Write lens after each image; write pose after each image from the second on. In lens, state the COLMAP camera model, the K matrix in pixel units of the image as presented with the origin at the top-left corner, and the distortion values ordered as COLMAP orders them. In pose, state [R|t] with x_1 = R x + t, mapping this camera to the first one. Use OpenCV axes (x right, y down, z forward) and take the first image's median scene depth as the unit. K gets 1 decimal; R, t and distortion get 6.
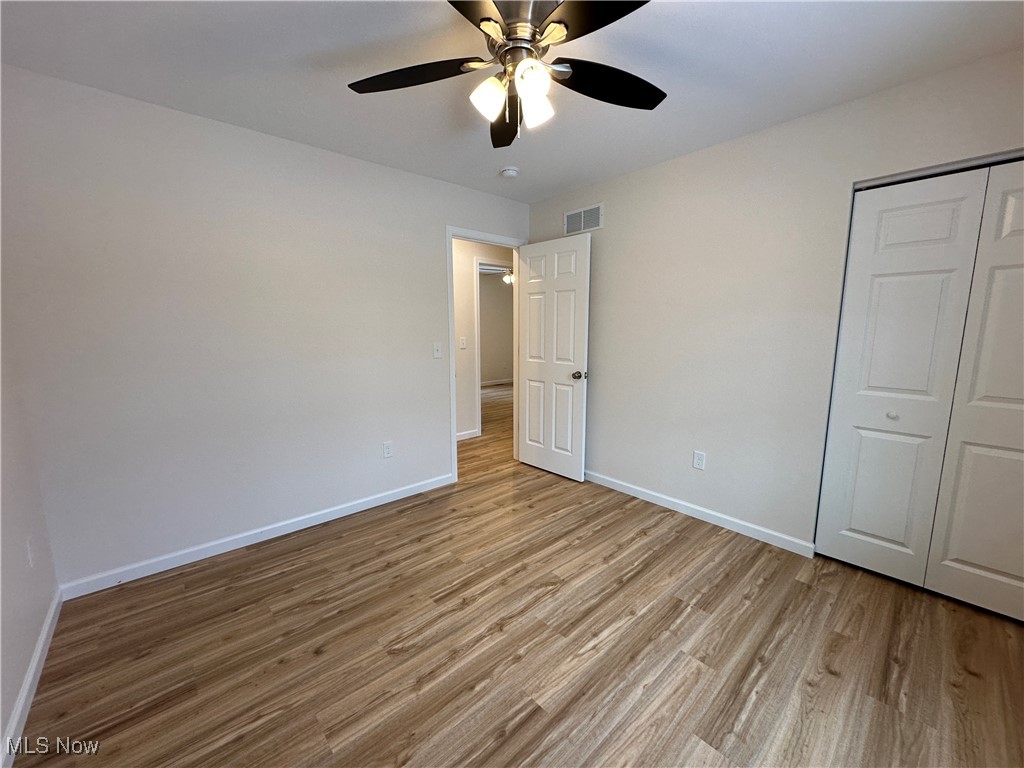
lens RADIAL K [[404.2, 0, 510.3], [0, 404.2, 382.9], [0, 0, 1]] dist [-0.000075, 0.000190]
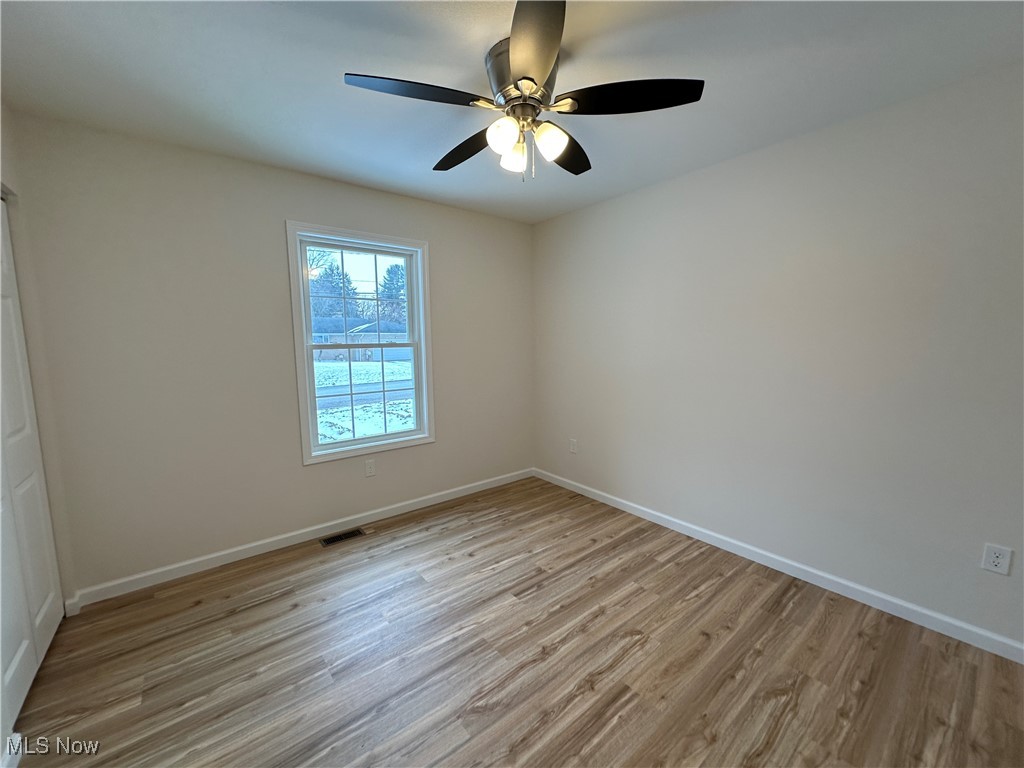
lens RADIAL K [[404.2, 0, 510.3], [0, 404.2, 382.9], [0, 0, 1]] dist [-0.000075, 0.000190]
pose [[-0.998426, 0.007563, 0.055581, -0.000189], [0.021109, 0.968689, 0.247380, -0.283411], [-0.051970, 0.248164, -0.967323, 1.827675]]
